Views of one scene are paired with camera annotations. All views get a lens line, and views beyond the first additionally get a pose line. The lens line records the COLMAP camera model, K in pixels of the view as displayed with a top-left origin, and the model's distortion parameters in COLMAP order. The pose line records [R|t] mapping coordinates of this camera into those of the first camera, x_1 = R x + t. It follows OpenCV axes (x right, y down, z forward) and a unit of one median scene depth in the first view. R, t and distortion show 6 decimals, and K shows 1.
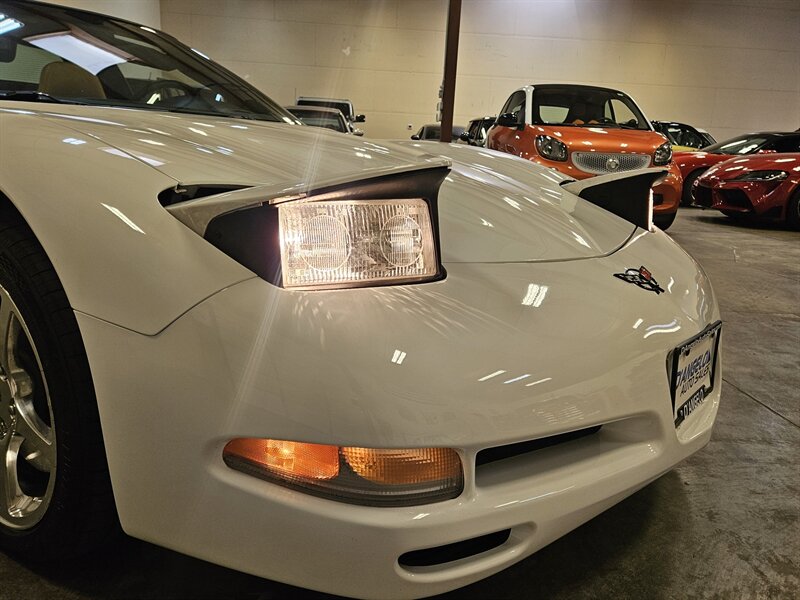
lens RADIAL K [[651.1, 0, 396.8], [0, 651.1, 312.7], [0, 0, 1]] dist [0.040511, -0.020302]
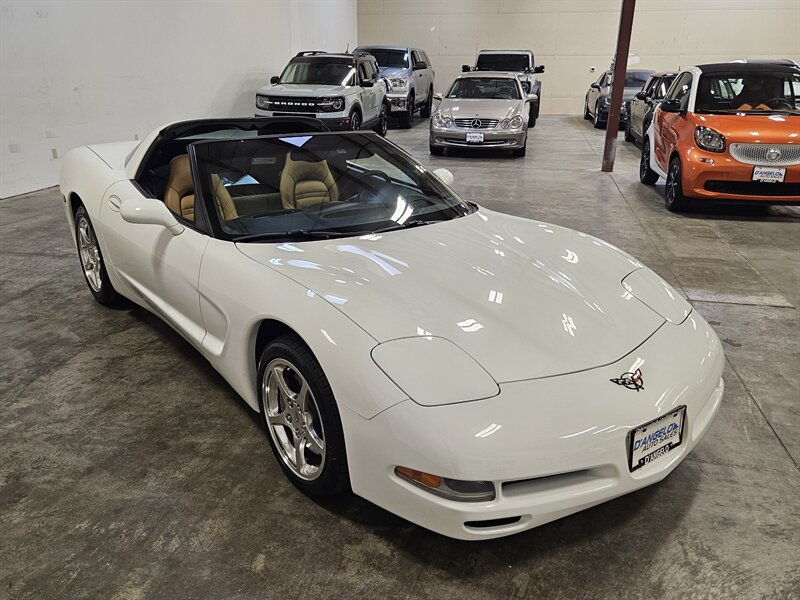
lens RADIAL K [[649.5, 0, 401.0], [0, 649.5, 304.1], [0, 0, 1]] dist [0.050411, -0.018769]
pose [[0.964910, 0.053922, -0.256984, 0.081656], [-0.028163, 0.994294, 0.102886, -0.154039], [0.261066, -0.092038, 0.960923, -0.299825]]
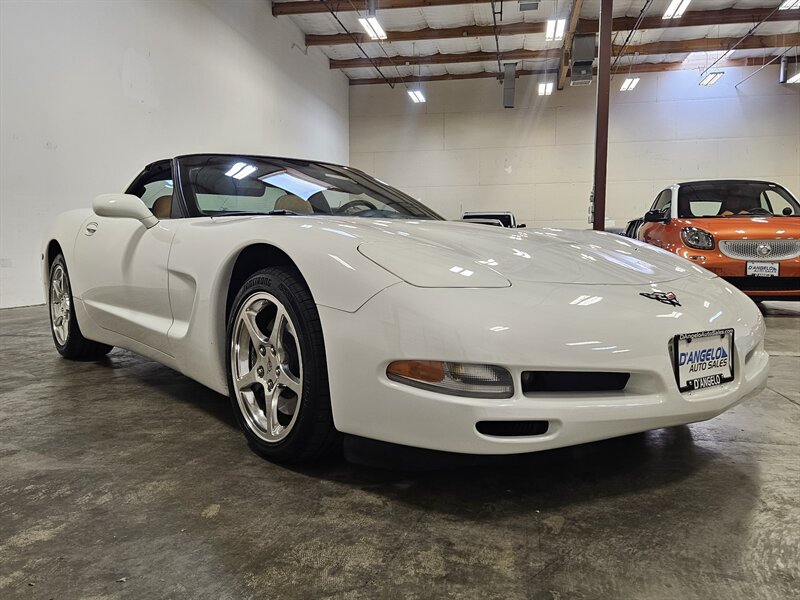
lens RADIAL K [[649.5, 0, 392.3], [0, 649.5, 306.9], [0, 0, 1]] dist [0.050411, -0.018769]
pose [[0.965287, -0.028087, -0.259677, 0.061292], [-0.017558, 0.984974, -0.171805, 0.086296], [0.260600, 0.170401, 0.950290, -0.207073]]
